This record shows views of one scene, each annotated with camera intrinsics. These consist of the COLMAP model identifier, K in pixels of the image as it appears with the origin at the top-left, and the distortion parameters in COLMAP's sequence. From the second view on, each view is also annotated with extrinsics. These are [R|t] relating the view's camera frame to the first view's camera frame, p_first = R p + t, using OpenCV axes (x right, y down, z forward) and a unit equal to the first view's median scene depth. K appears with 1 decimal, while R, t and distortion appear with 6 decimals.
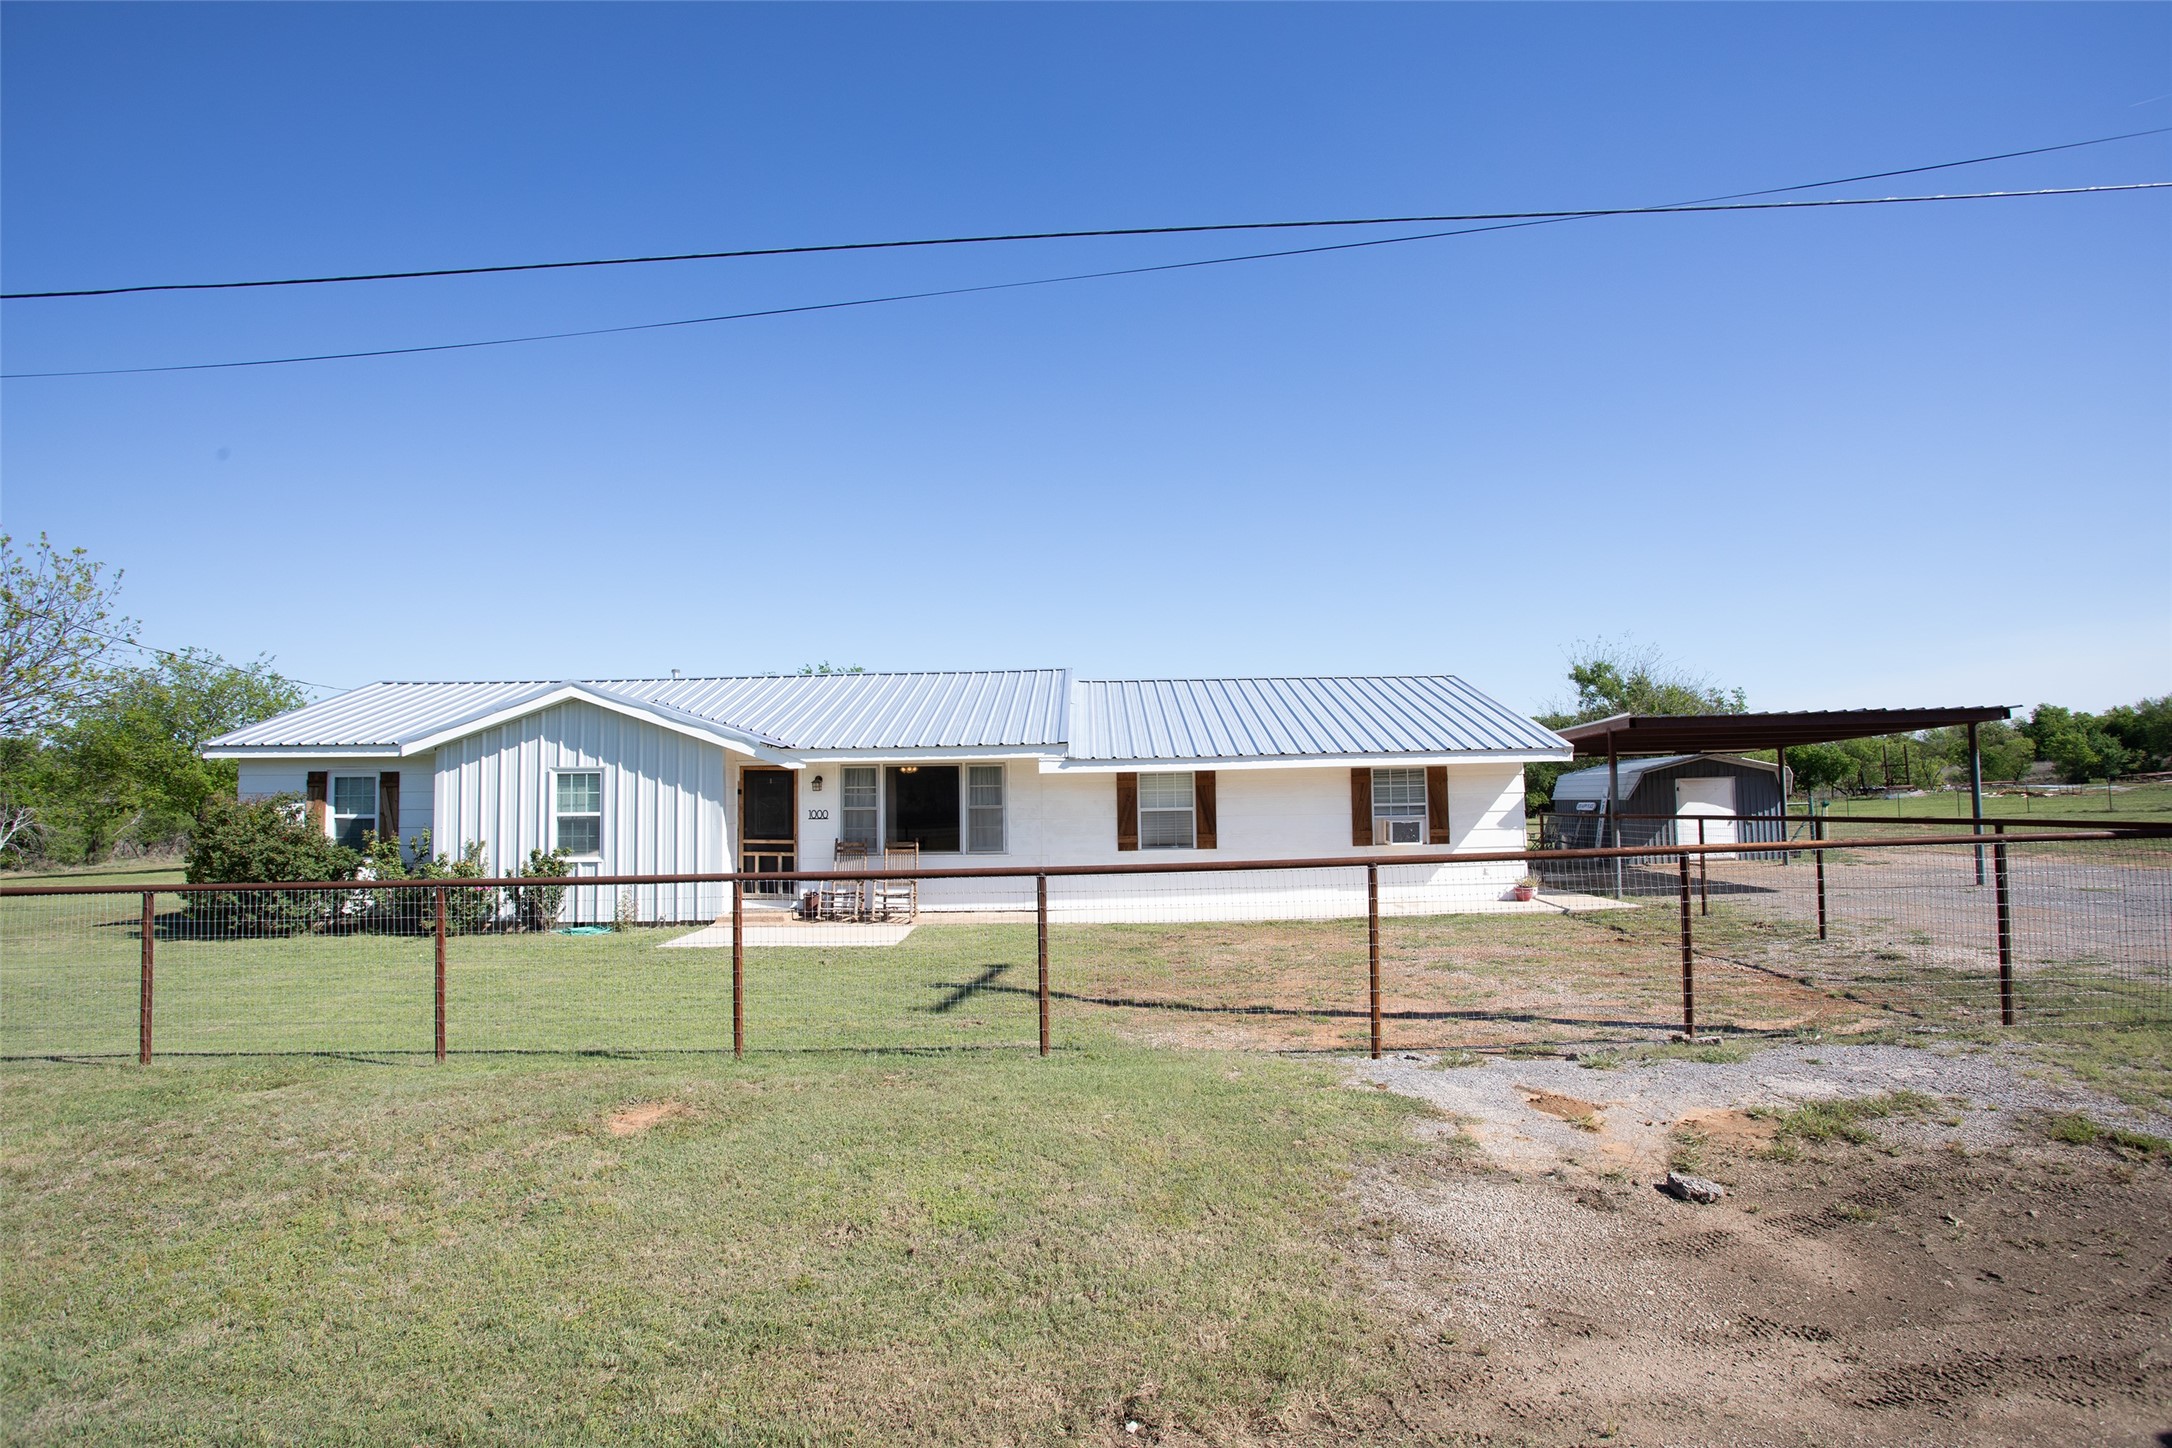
lens RADIAL K [[1057.1, 0, 1092.3], [0, 1057.1, 723.2], [0, 0, 1]] dist [-0.064067, 0.027590]
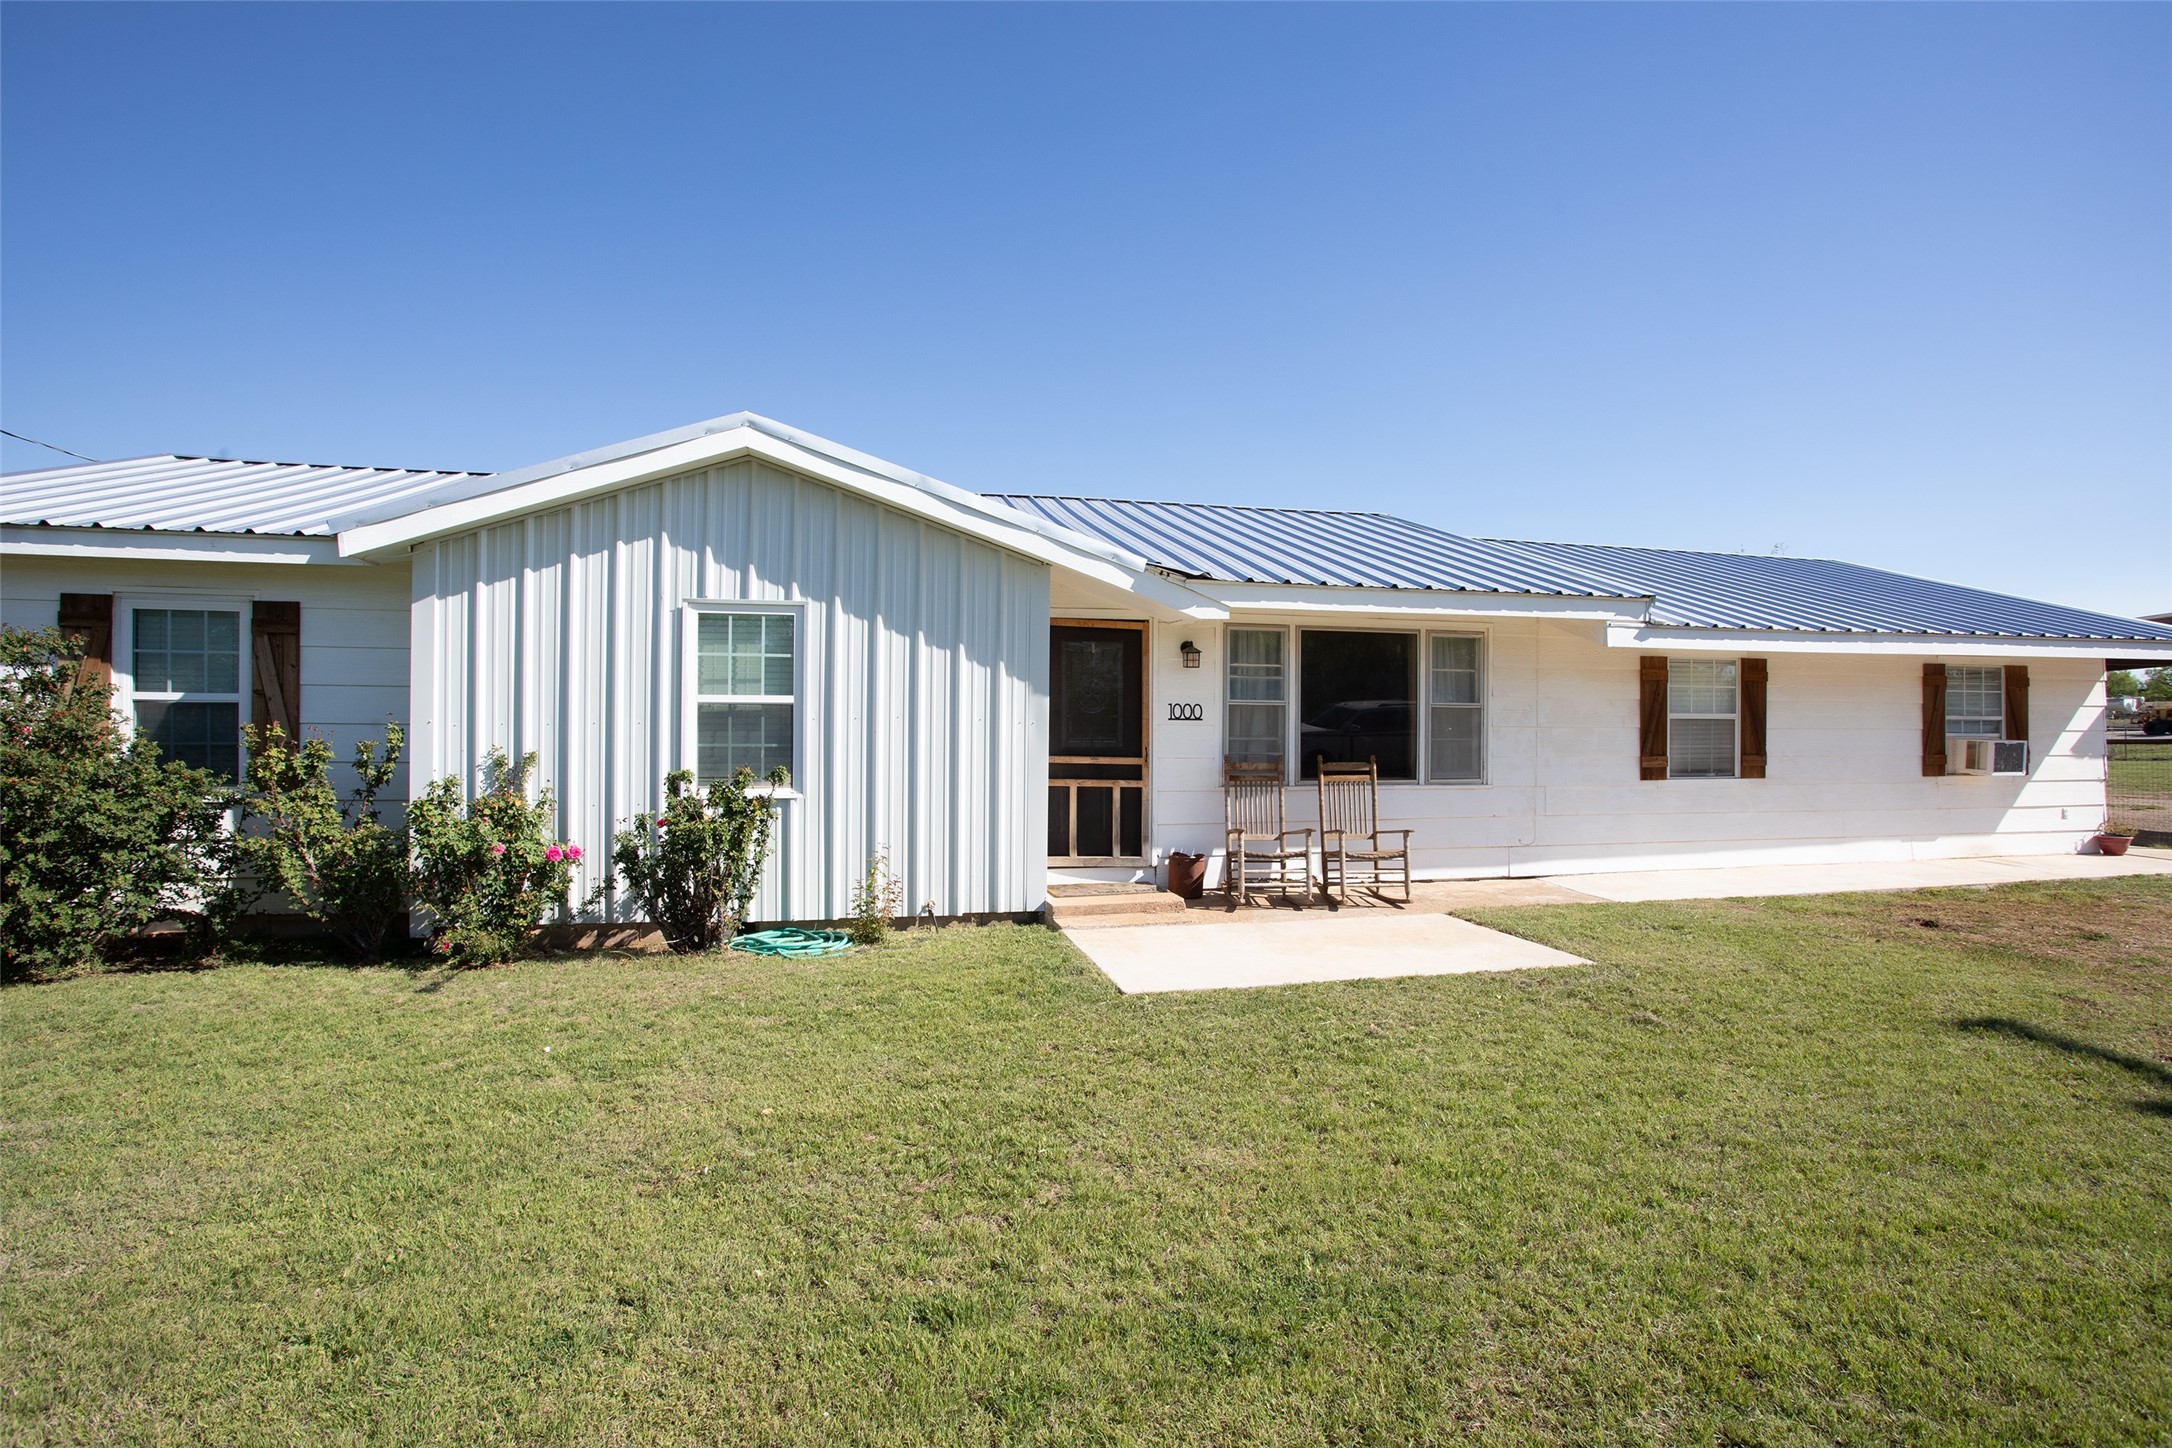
lens RADIAL K [[1057.1, 0, 1075.3], [0, 1057.1, 719.5], [0, 0, 1]] dist [-0.064067, 0.027590]
pose [[0.972769, 0.021887, 0.230741, -0.447570], [-0.034573, 0.998096, 0.051083, 0.065220], [-0.229183, -0.057670, 0.971673, 0.482003]]
